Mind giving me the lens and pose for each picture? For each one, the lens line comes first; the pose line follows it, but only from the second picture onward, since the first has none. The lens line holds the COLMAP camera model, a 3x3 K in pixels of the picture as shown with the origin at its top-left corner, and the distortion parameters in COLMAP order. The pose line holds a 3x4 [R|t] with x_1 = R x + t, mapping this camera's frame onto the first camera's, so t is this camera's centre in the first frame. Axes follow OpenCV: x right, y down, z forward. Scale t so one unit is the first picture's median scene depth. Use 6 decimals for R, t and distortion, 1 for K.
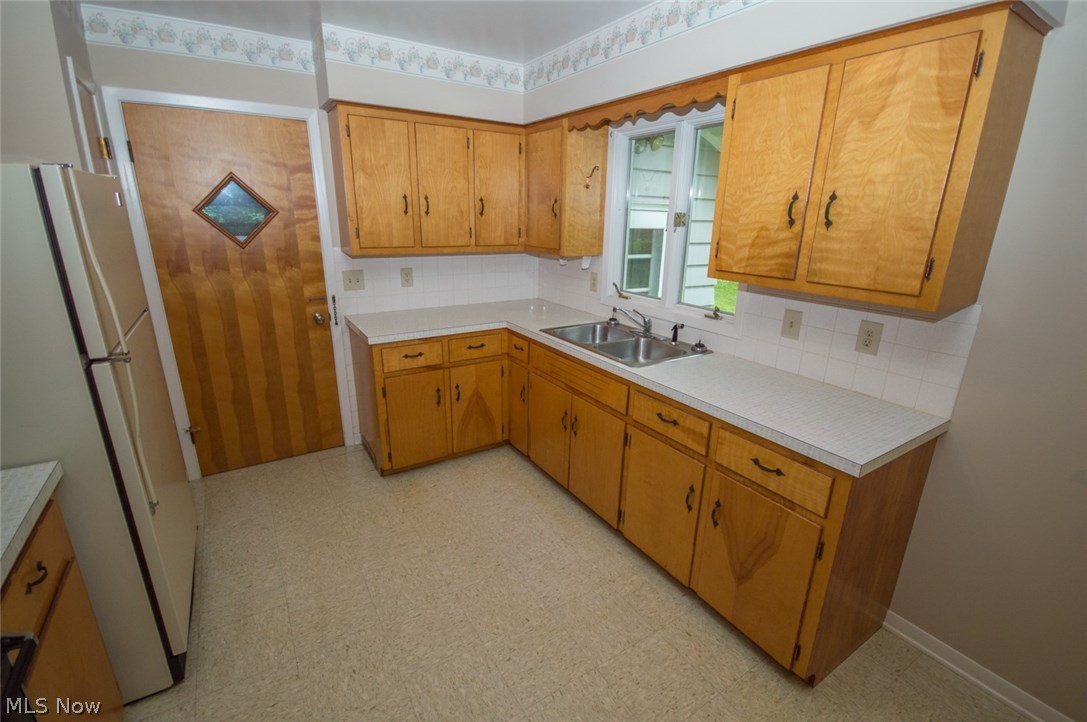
lens RADIAL K [[485.0, 0, 547.0], [0, 485.0, 361.9], [0, 0, 1]] dist [-0.003426, -0.000350]
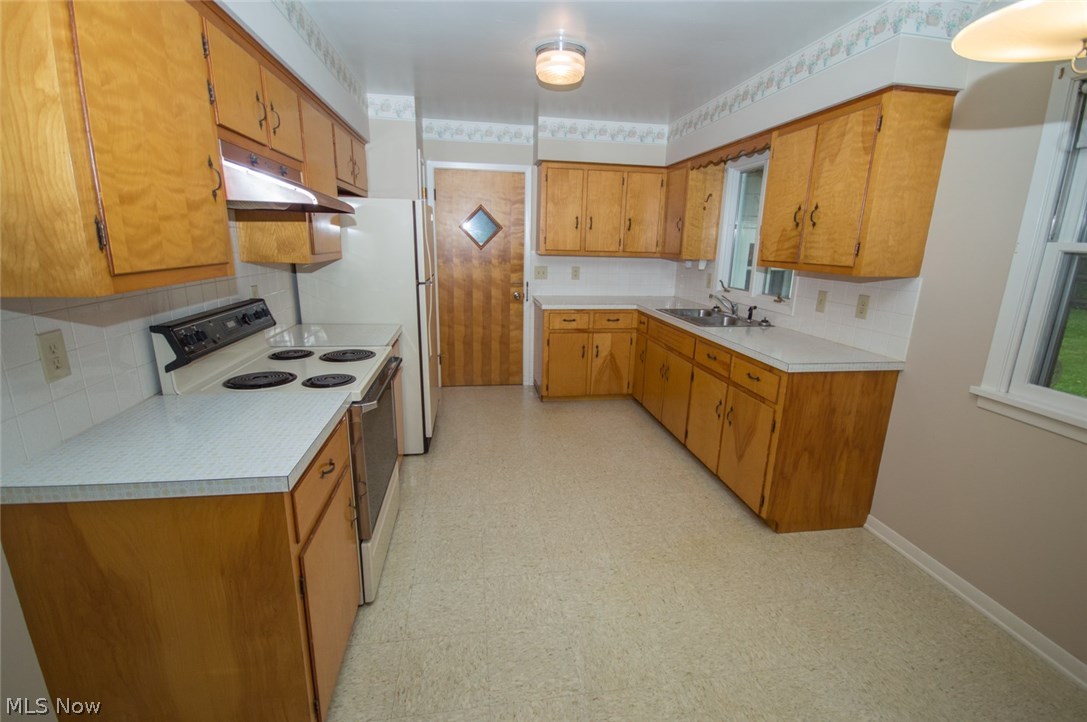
lens RADIAL K [[488.6, 0, 543.5], [0, 488.6, 361.0], [0, 0, 1]] dist [-0.001391, 0.000350]
pose [[0.913477, 0.099005, -0.394662, 0.268064], [-0.124765, 0.991376, -0.040081, 0.185488], [0.387290, 0.085853, 0.917952, -0.423644]]
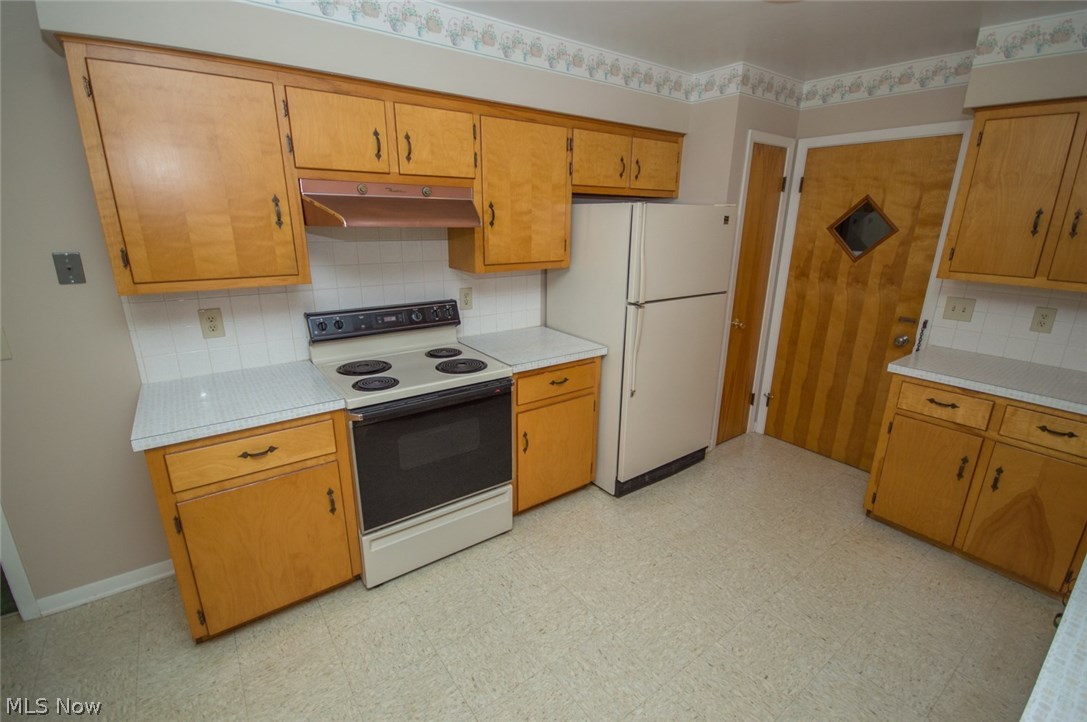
lens RADIAL K [[485.0, 0, 547.0], [0, 485.0, 361.9], [0, 0, 1]] dist [-0.003426, -0.000350]
pose [[0.065649, 0.265570, -0.961854, 0.458116], [-0.305326, 0.923045, 0.234016, -0.066674], [0.949982, 0.278317, 0.141682, 0.231675]]
